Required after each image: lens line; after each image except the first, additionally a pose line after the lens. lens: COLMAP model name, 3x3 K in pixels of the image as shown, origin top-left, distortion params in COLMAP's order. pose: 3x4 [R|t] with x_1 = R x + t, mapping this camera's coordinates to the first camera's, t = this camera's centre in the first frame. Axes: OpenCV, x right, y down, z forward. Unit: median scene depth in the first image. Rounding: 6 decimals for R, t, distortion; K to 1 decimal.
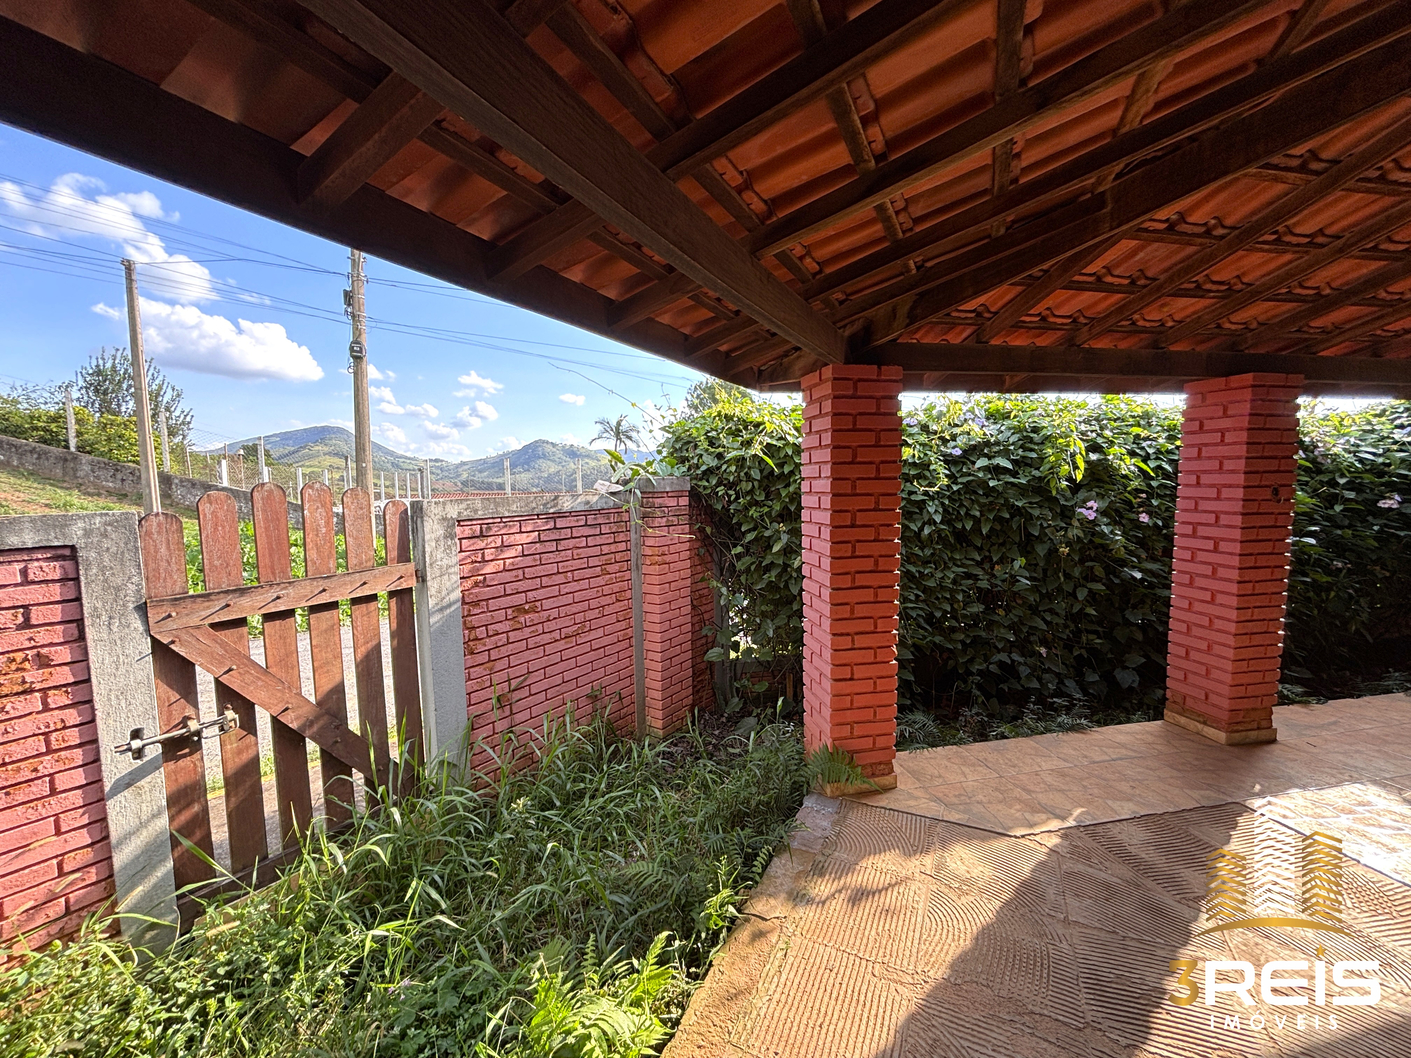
lens RADIAL K [[572.4, 0, 705.5], [0, 572.4, 529.0], [0, 0, 1]] dist [0.001472, -0.000076]
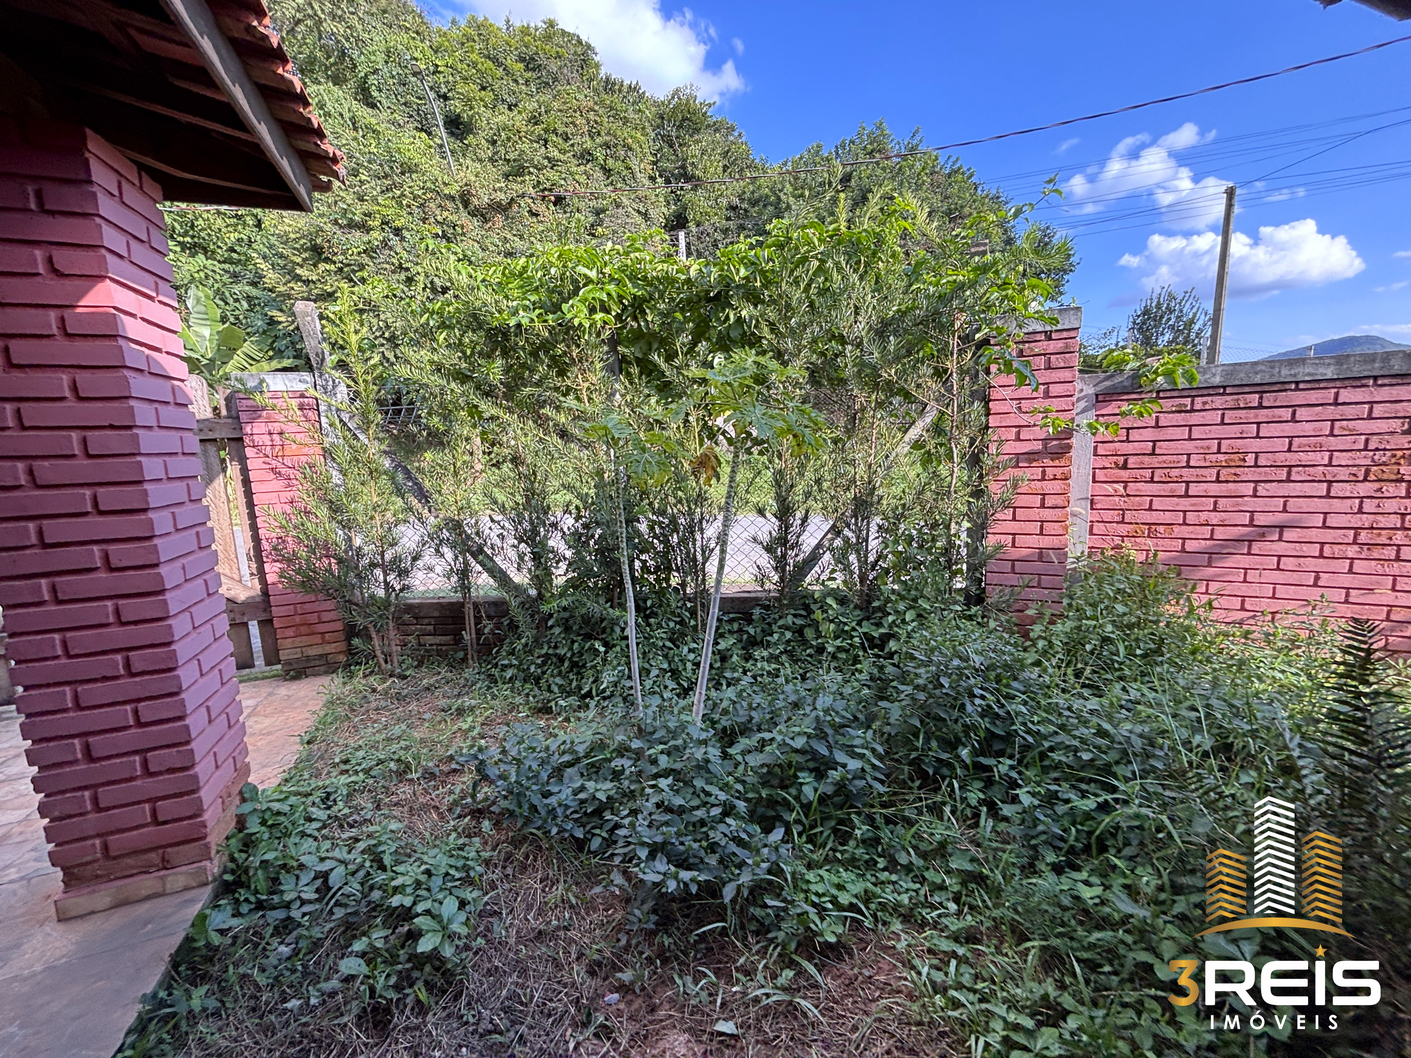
lens RADIAL K [[572.4, 0, 705.5], [0, 572.4, 529.0], [0, 0, 1]] dist [0.001472, -0.000076]
pose [[0.159134, 0.168491, -0.972773, -0.031478], [-0.051966, 0.985393, 0.162176, 0.084558], [0.985888, 0.024744, 0.165565, -0.274708]]
